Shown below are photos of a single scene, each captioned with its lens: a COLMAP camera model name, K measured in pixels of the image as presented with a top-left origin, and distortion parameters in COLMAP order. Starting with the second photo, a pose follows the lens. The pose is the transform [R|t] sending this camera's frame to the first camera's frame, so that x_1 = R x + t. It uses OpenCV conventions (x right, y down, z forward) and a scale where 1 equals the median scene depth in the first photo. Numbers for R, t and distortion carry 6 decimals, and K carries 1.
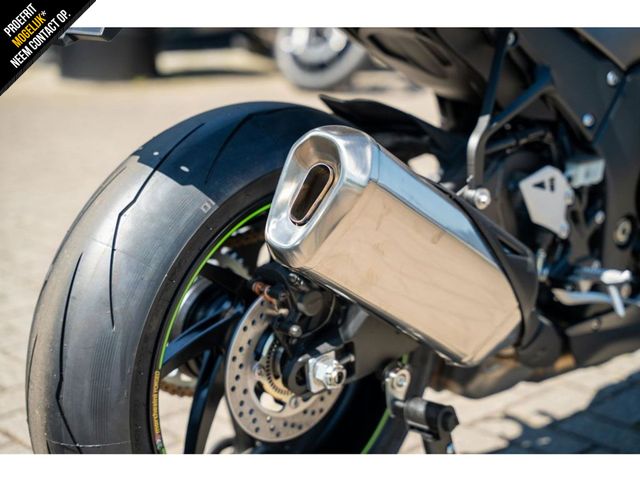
lens RADIAL K [[1334.8, 0, 318.5], [0, 1334.8, 239.2], [0, 0, 1]] dist [0.300258, 0.000000]
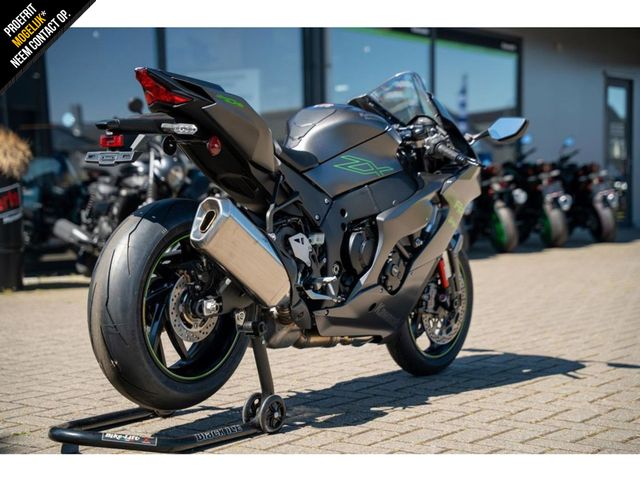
lens RADIAL K [[1299.0, 0, 320.2], [0, 1299.0, 240.3], [0, 0, 1]] dist [0.361263, 0.000000]
pose [[0.986979, -0.011298, 0.160451, -0.165428], [0.043941, 0.978524, -0.201397, 0.438941], [-0.154730, 0.205825, 0.966279, -1.241938]]
